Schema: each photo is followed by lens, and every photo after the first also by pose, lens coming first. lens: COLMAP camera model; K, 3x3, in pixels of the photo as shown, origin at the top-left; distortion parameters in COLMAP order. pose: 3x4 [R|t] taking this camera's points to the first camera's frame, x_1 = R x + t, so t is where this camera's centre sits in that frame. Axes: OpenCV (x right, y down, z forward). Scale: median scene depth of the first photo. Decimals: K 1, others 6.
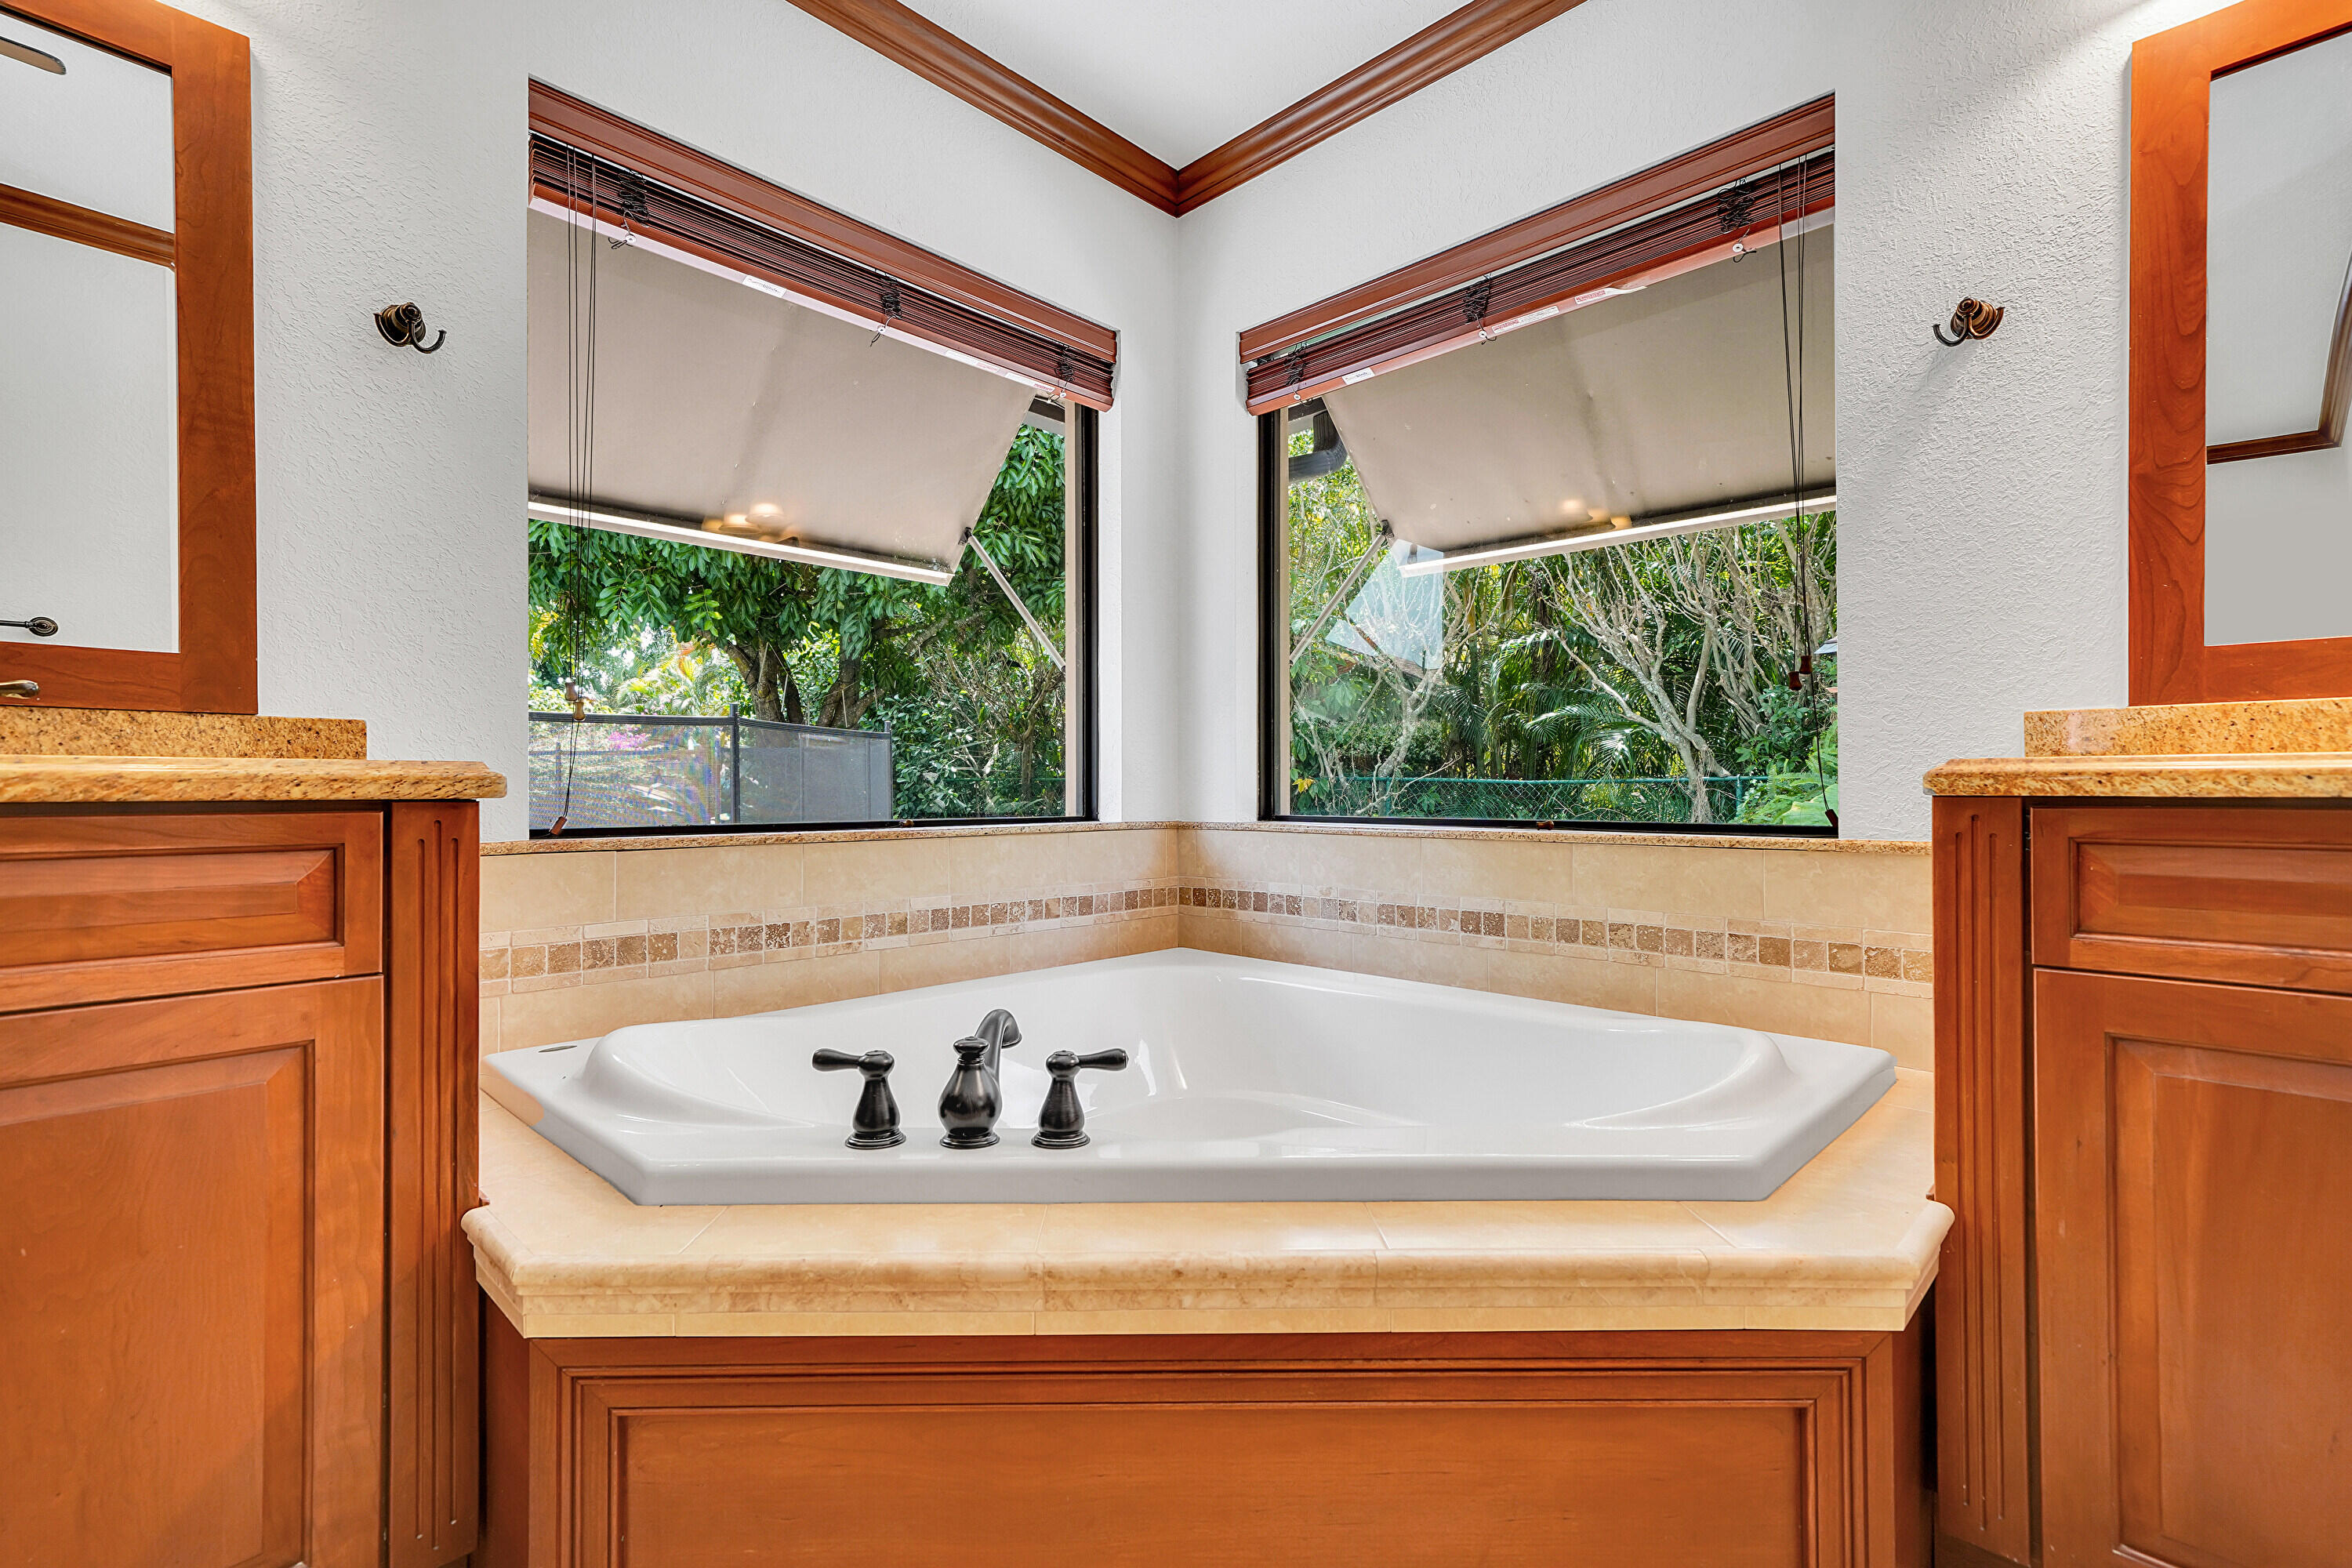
lens RADIAL K [[1072.5, 0, 1180.2], [0, 1072.5, 779.4], [0, 0, 1]] dist [0.004767, 0.001486]
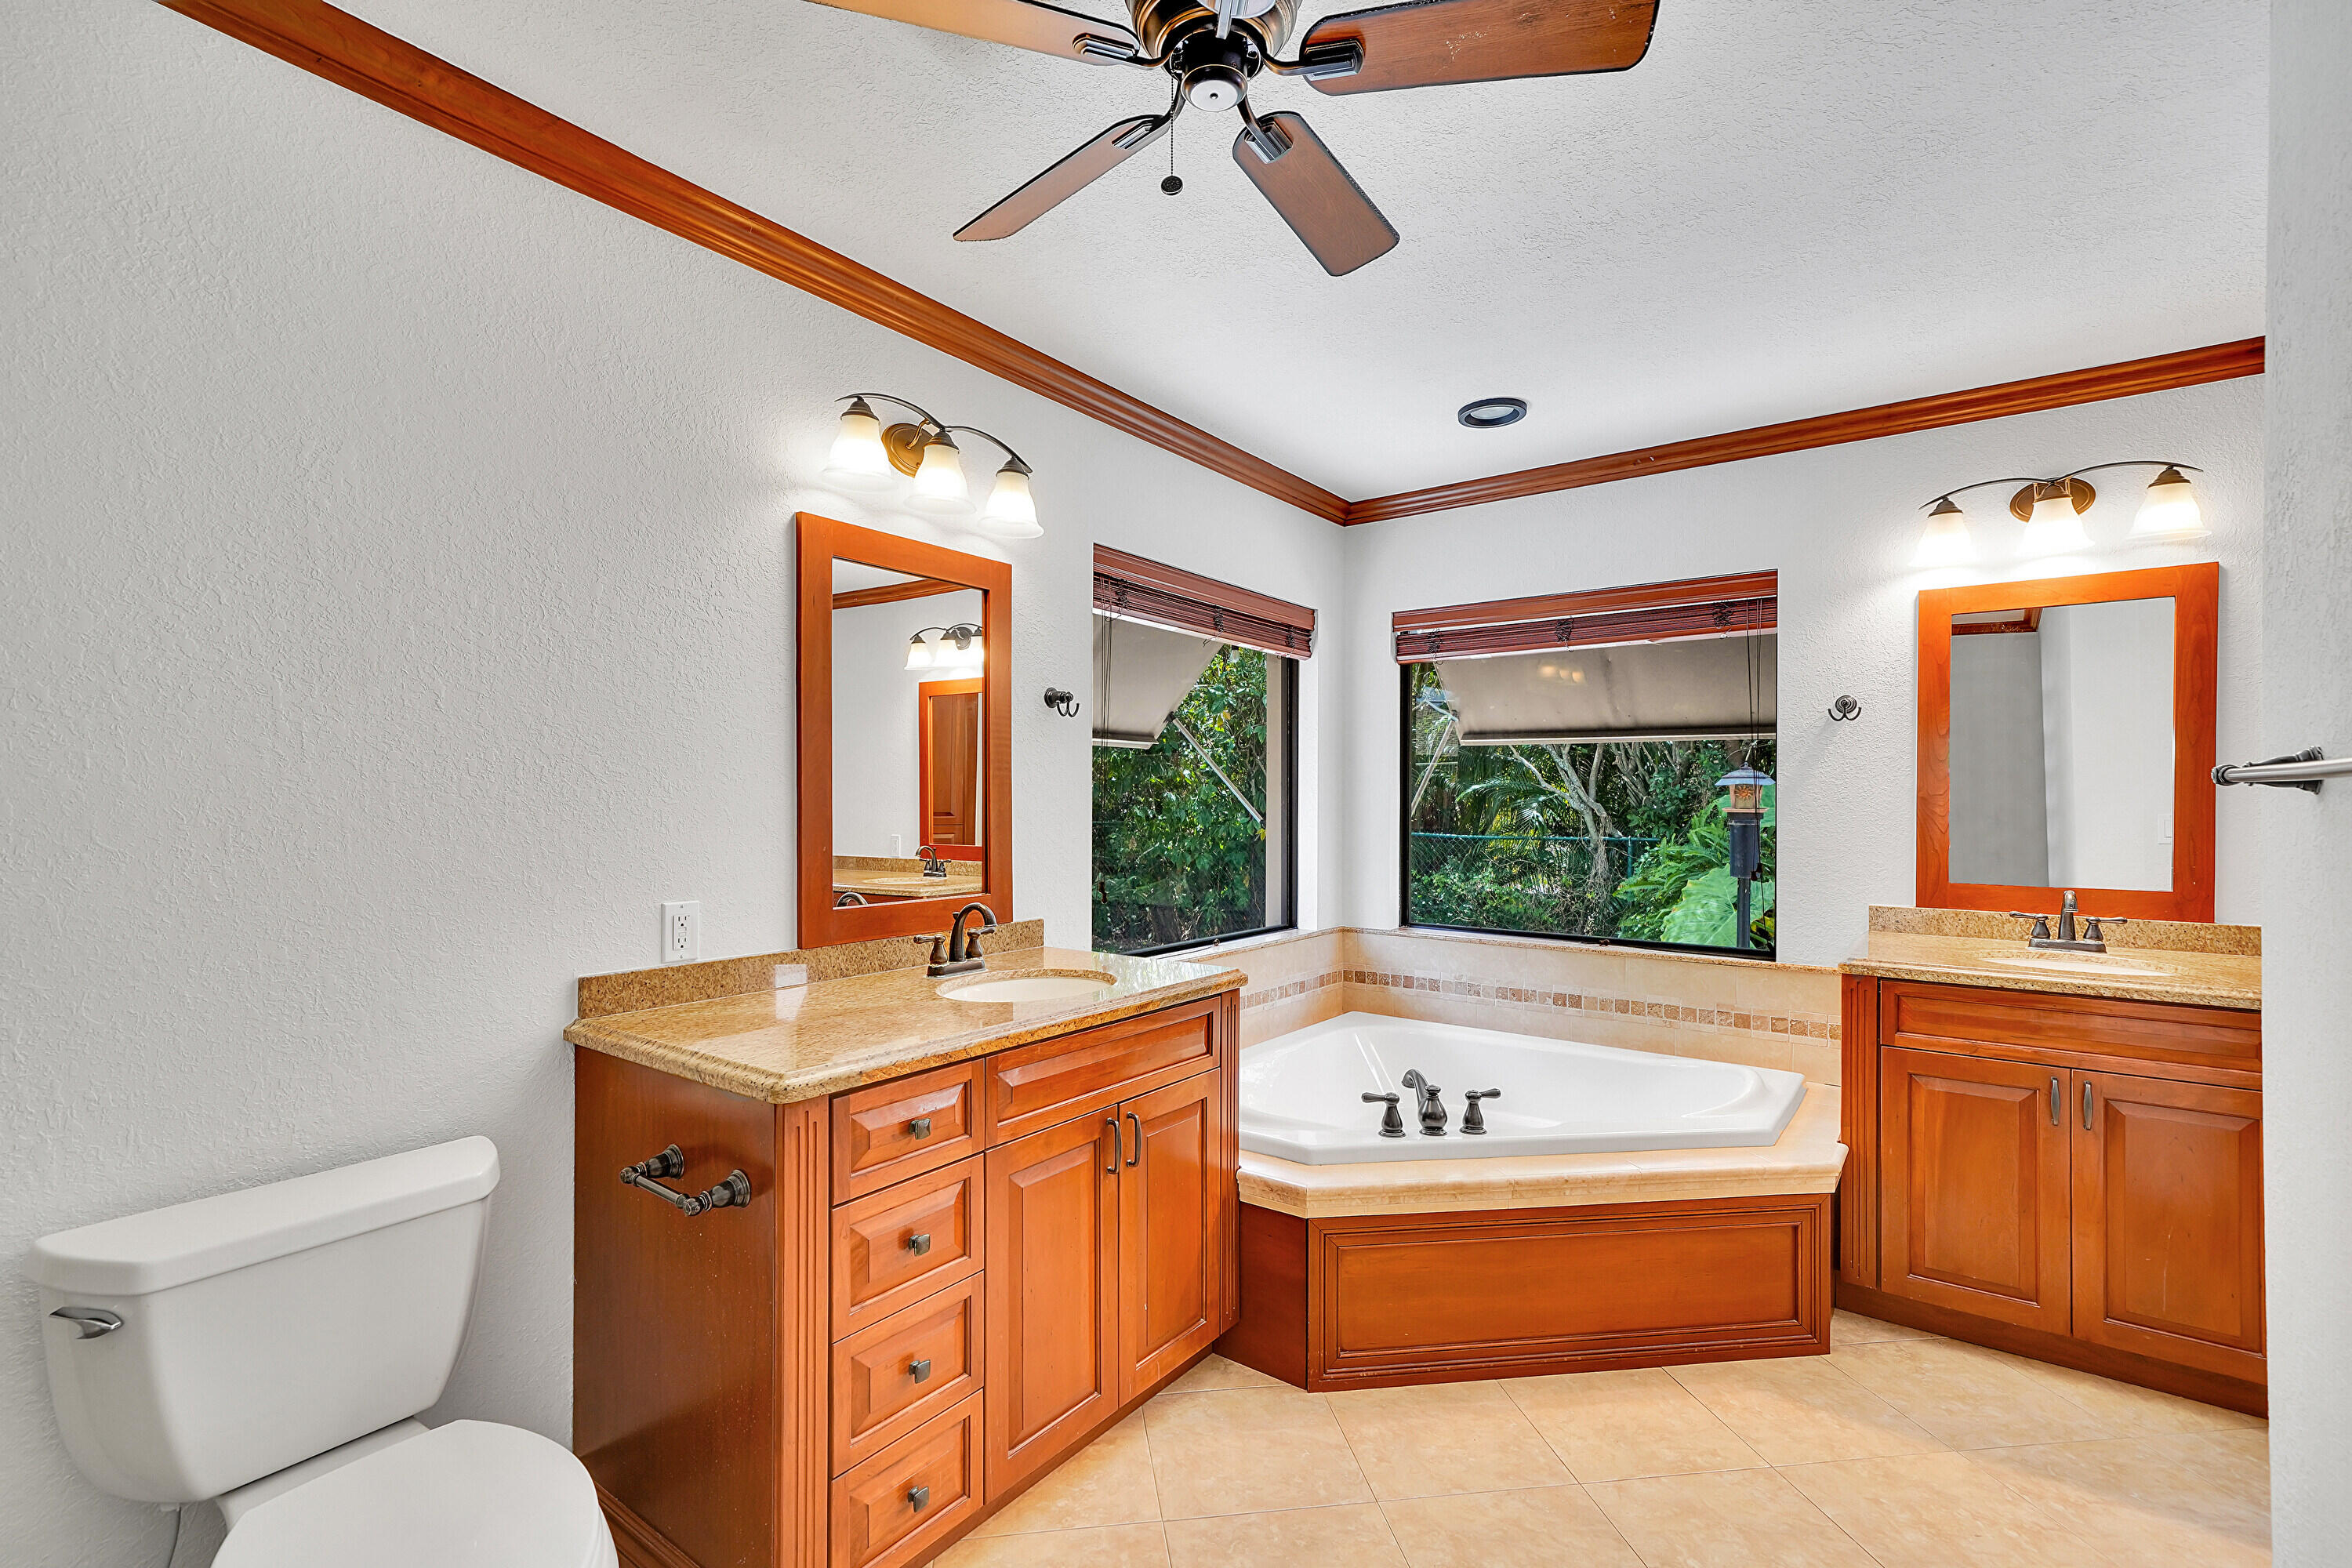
lens RADIAL K [[1072.5, 0, 1171.1], [0, 1072.5, 797.2], [0, 0, 1]] dist [0.004767, 0.001486]
pose [[0.992724, 0.002705, 0.120381, -0.672317], [-0.003945, 0.999942, 0.010068, -0.248572], [-0.120346, -0.010470, 0.992677, -0.746351]]
